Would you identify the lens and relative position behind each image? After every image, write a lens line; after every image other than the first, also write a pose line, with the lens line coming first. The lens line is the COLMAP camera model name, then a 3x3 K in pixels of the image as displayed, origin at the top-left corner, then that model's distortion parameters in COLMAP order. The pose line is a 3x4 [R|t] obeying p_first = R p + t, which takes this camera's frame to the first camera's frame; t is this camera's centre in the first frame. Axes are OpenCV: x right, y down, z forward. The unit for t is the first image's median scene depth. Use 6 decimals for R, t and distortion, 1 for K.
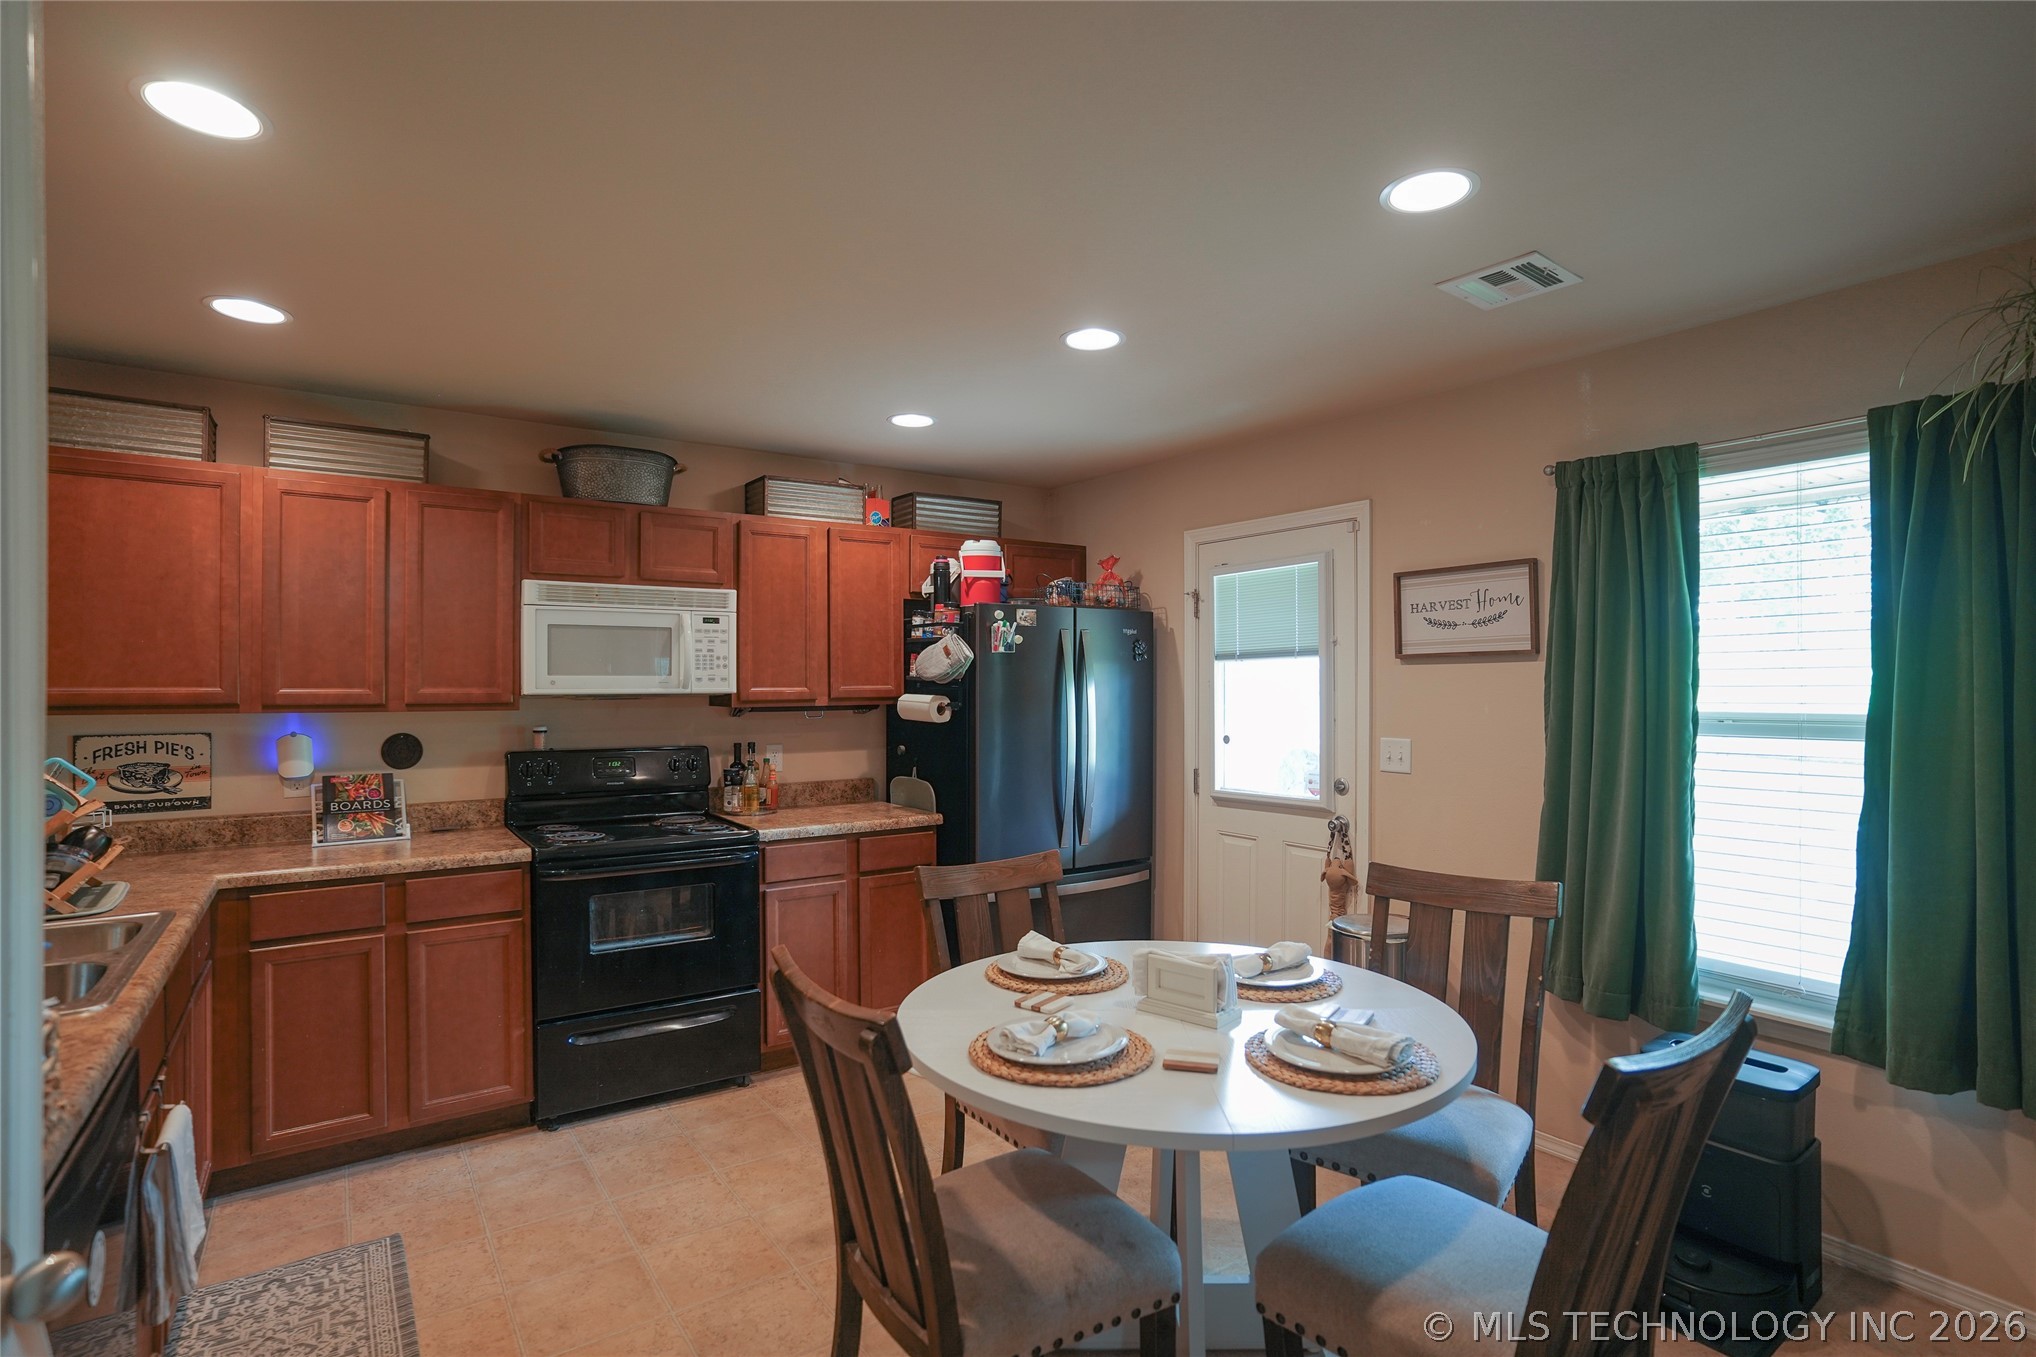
lens RADIAL K [[988.9, 0, 1019.2], [0, 988.9, 681.7], [0, 0, 1]] dist [-0.071931, 0.041576]
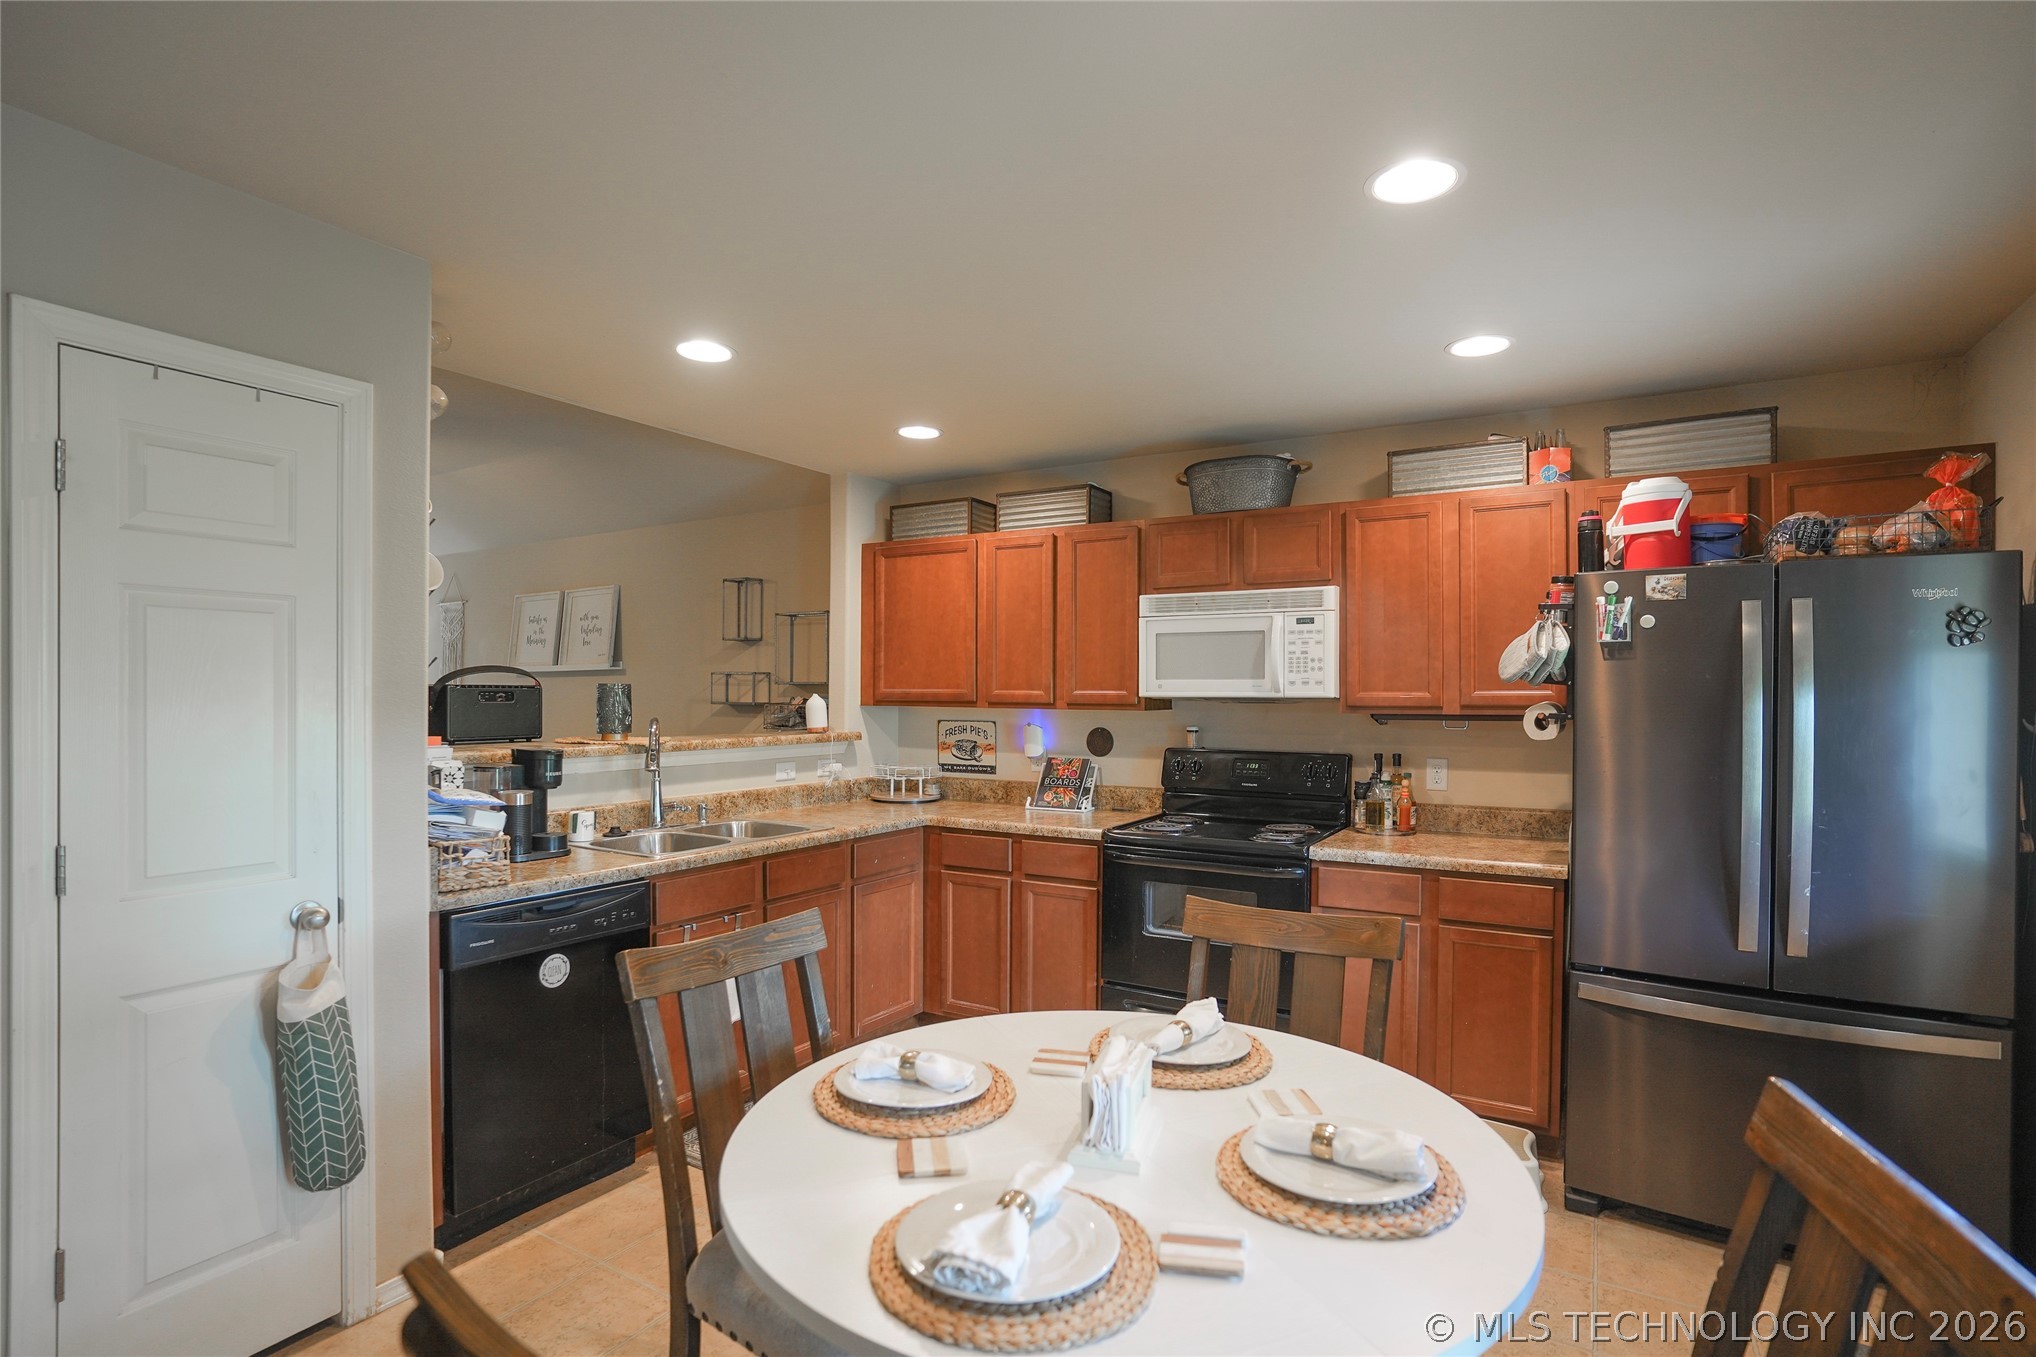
lens RADIAL K [[988.9, 0, 1019.2], [0, 988.9, 681.7], [0, 0, 1]] dist [-0.071931, 0.041576]
pose [[0.411664, -0.006462, -0.911313, 0.461686], [-0.002234, 0.999965, -0.008100, 0.005102], [0.911333, 0.005370, 0.411635, 0.378082]]
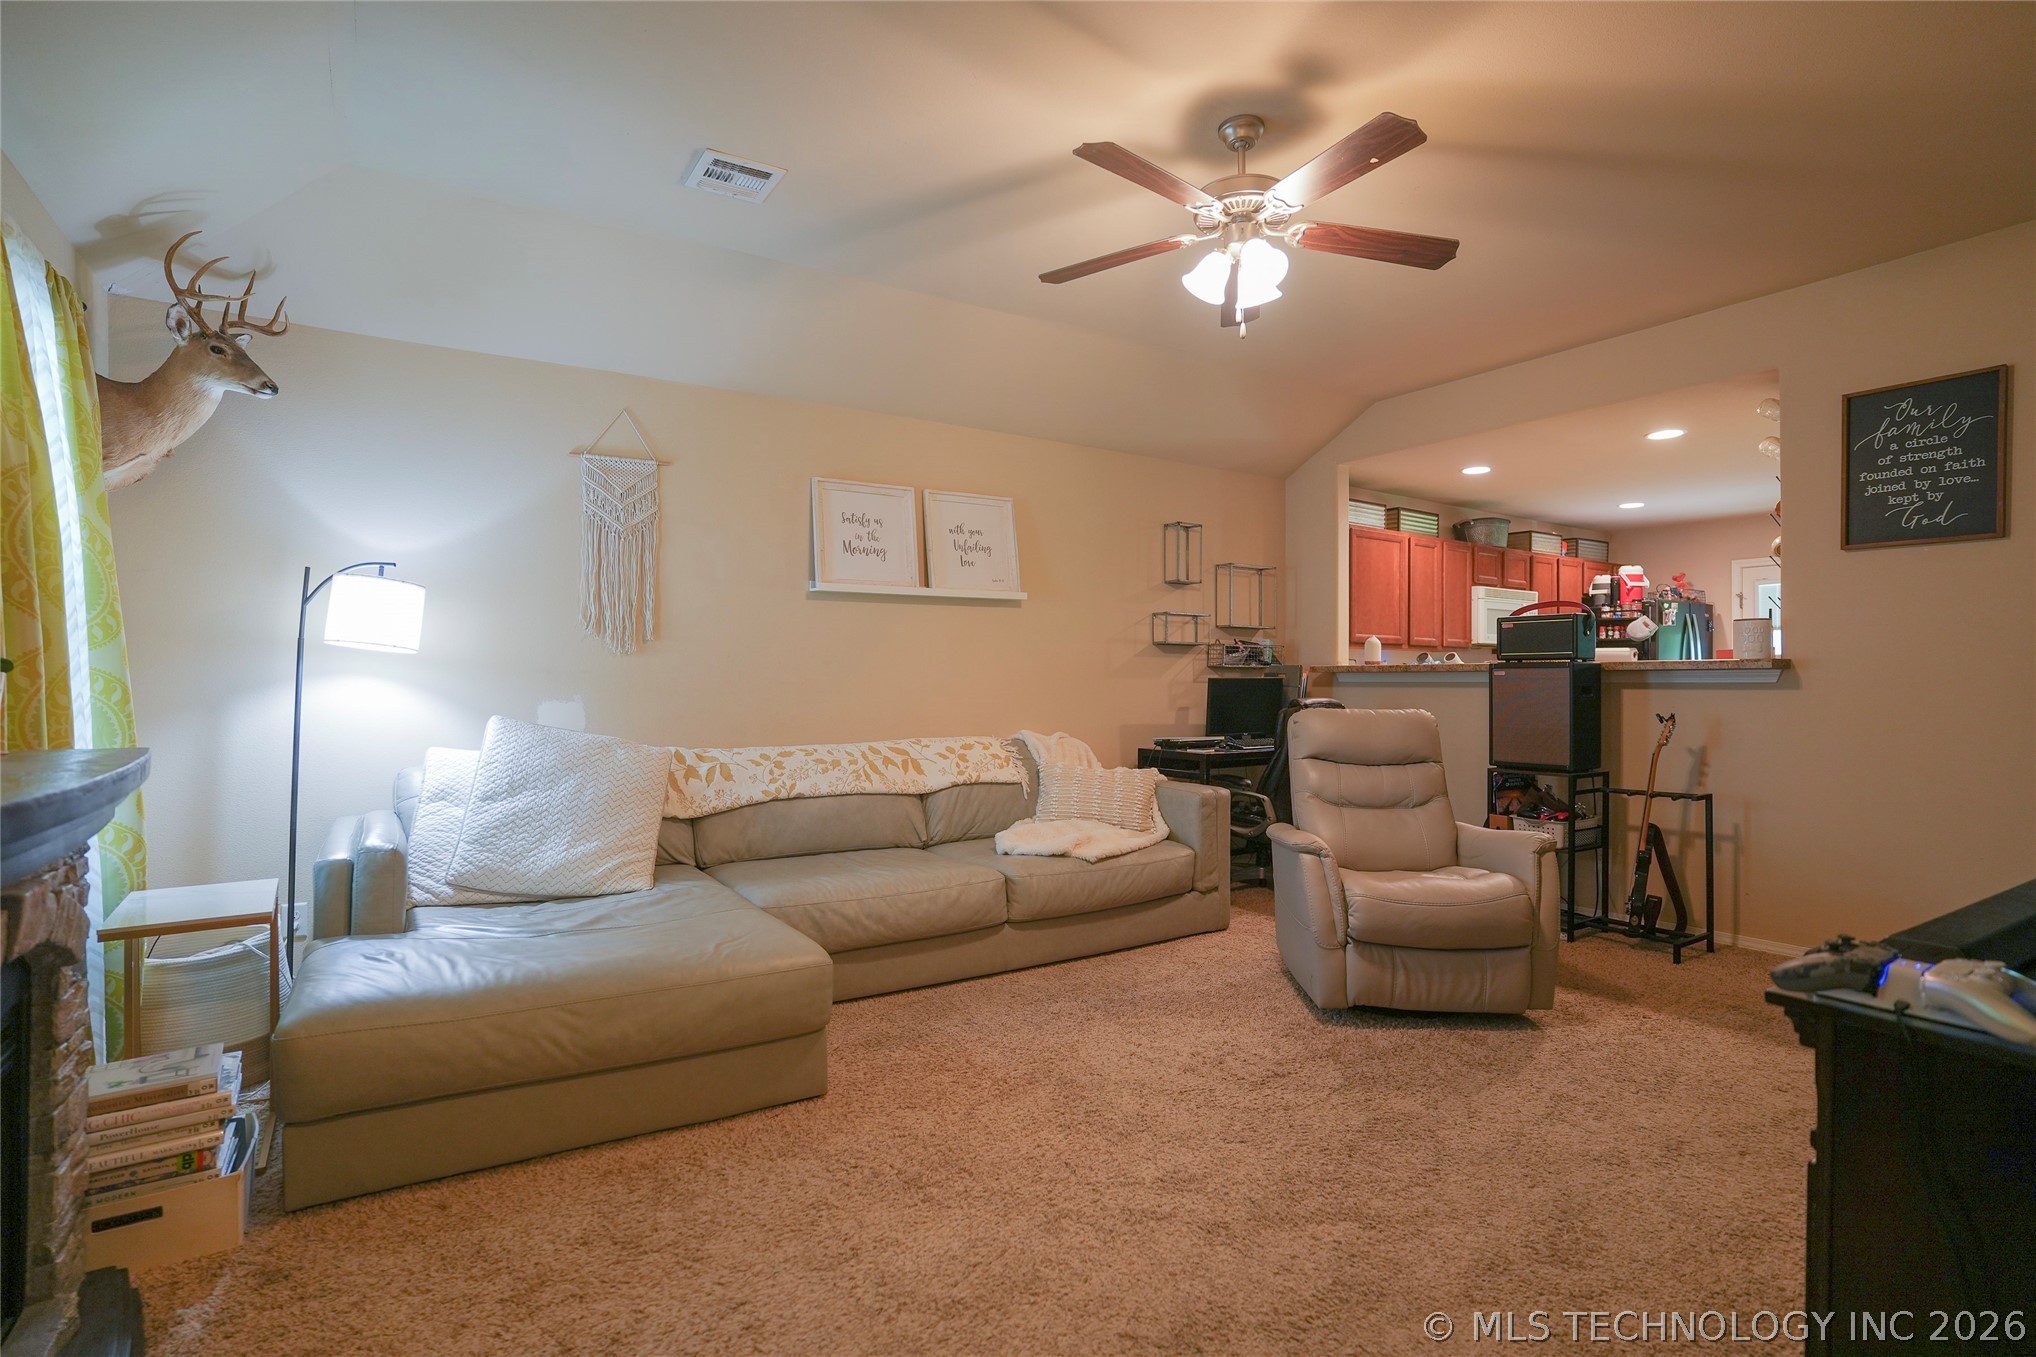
lens RADIAL K [[988.9, 0, 1019.2], [0, 988.9, 681.7], [0, 0, 1]] dist [-0.071931, 0.041576]
pose [[0.999379, 0.004348, -0.034981, -1.337527], [-0.004218, 0.999984, 0.003781, 0.085162], [0.034997, -0.003631, 0.999381, -1.006229]]
